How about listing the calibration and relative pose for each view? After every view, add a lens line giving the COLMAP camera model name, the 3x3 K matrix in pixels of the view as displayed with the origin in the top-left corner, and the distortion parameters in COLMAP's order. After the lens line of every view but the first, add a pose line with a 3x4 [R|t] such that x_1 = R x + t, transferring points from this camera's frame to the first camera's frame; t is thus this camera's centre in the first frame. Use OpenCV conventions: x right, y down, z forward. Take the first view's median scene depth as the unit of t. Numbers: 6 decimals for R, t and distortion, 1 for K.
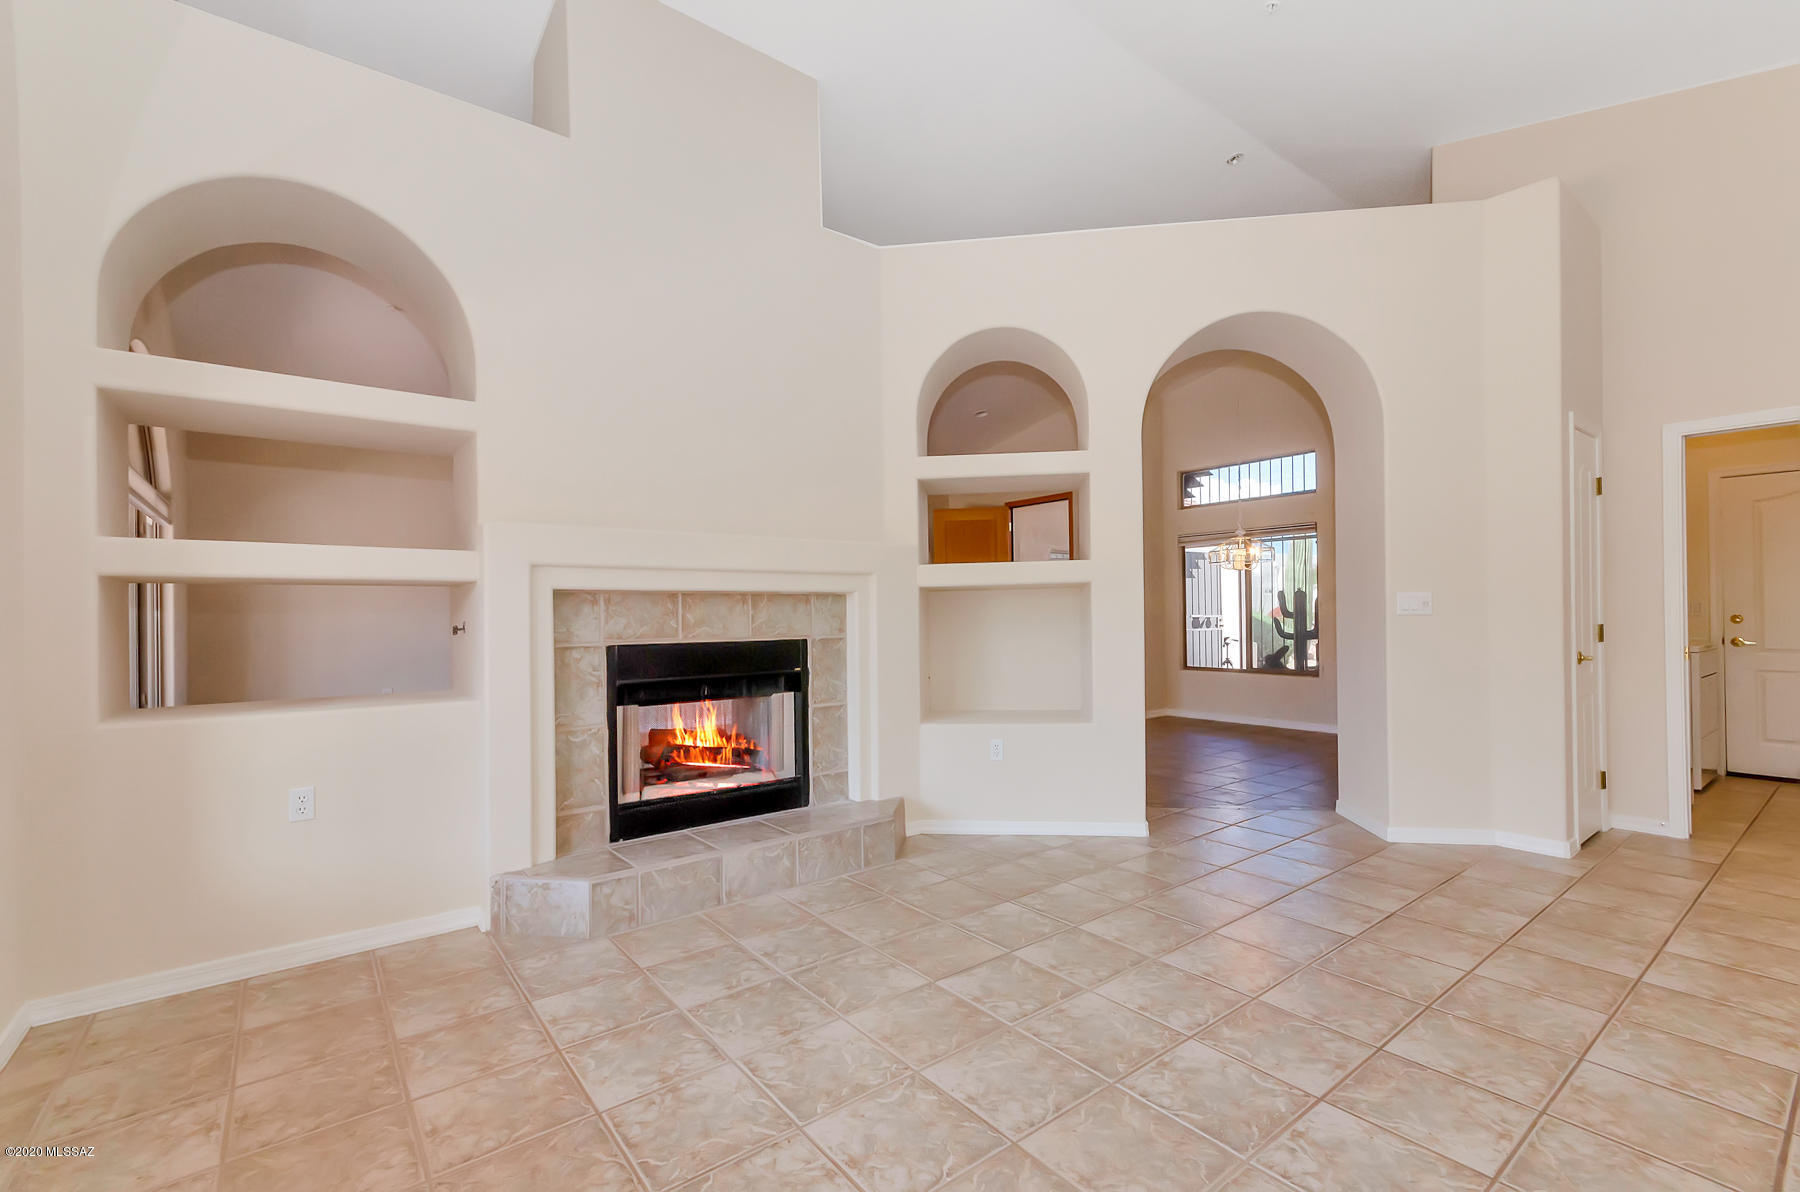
lens RADIAL K [[785.1, 0, 903.2], [0, 785.1, 607.7], [0, 0, 1]] dist [0.002829, 0.001291]
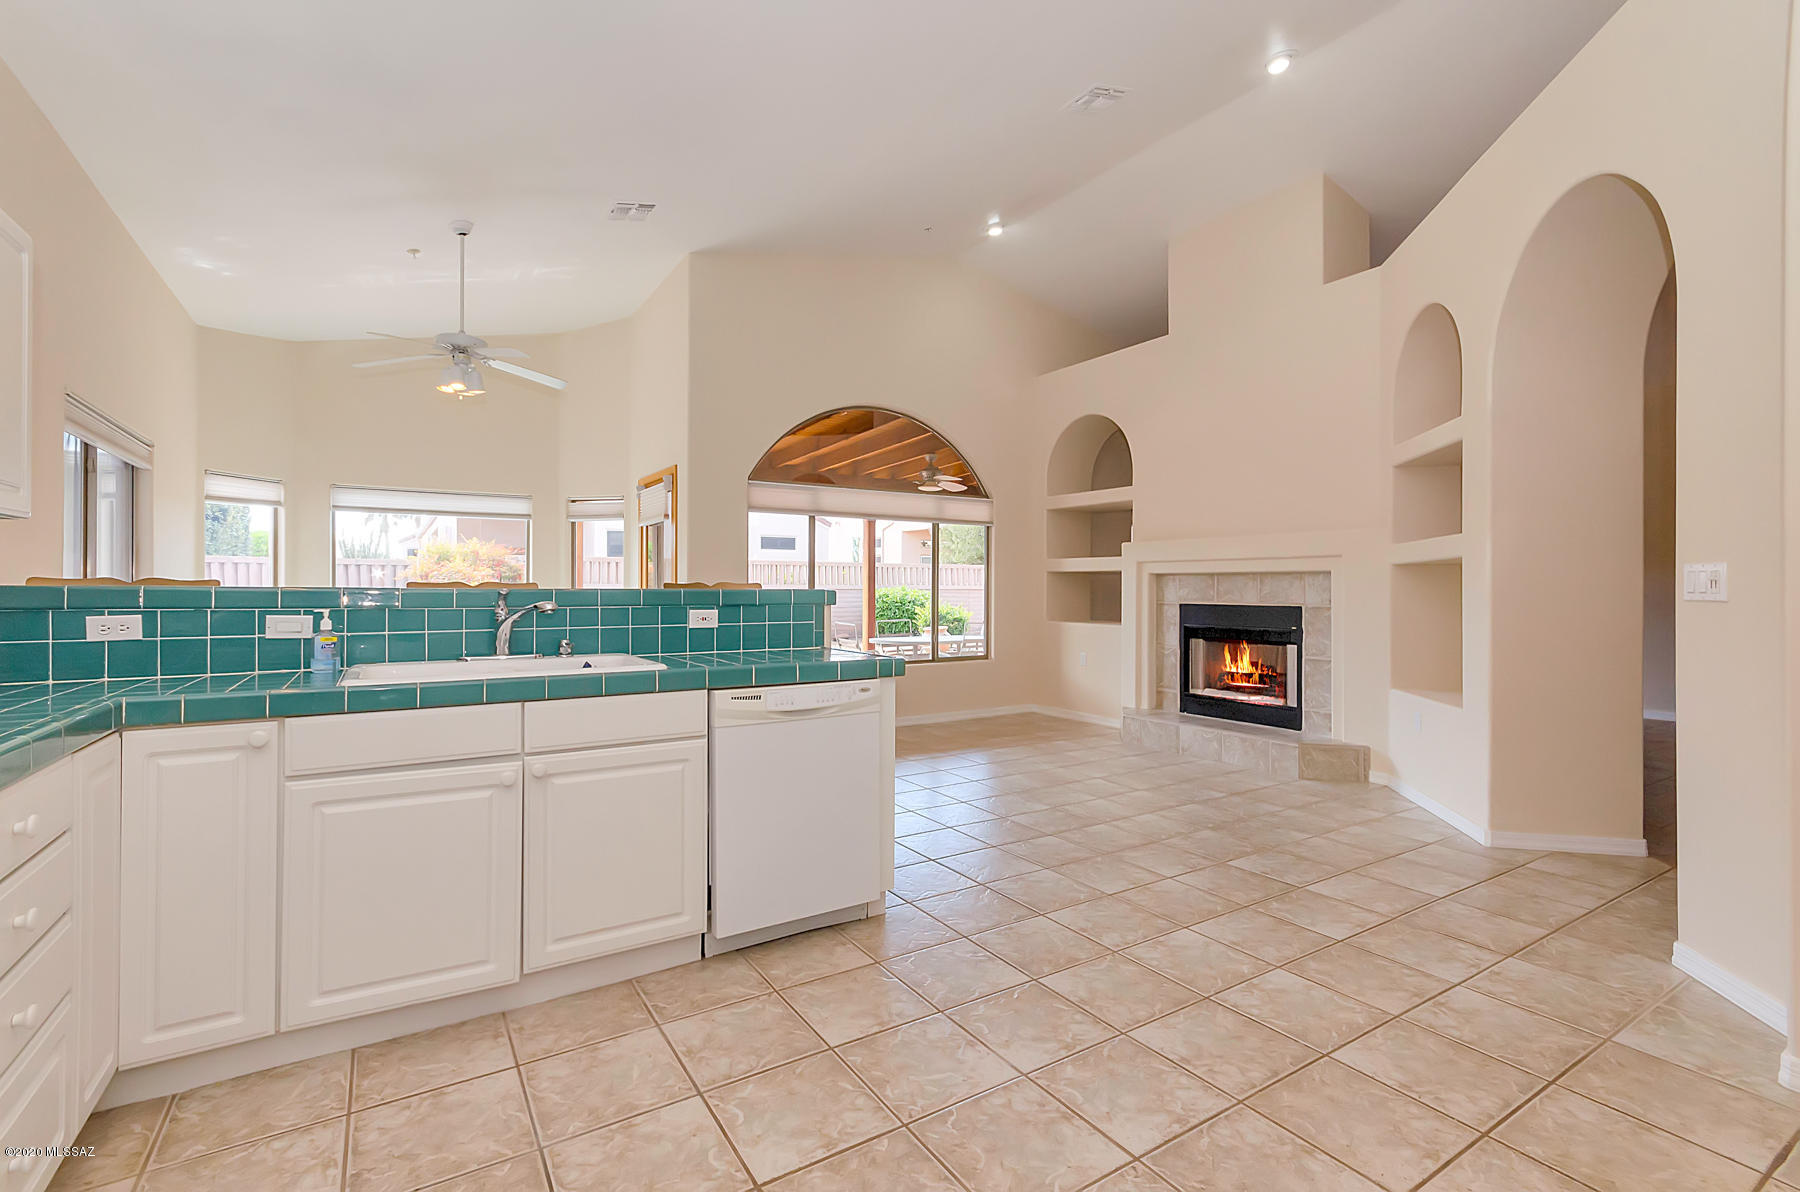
lens RADIAL K [[805.9, 0, 895.7], [0, 805.9, 613.2], [0, 0, 1]] dist [0.005092, 0.001185]
pose [[-0.094172, 0.043162, -0.994620, 1.397073], [0.004993, 0.999068, 0.042882, -0.011548], [0.995543, -0.000927, -0.094300, 0.474063]]
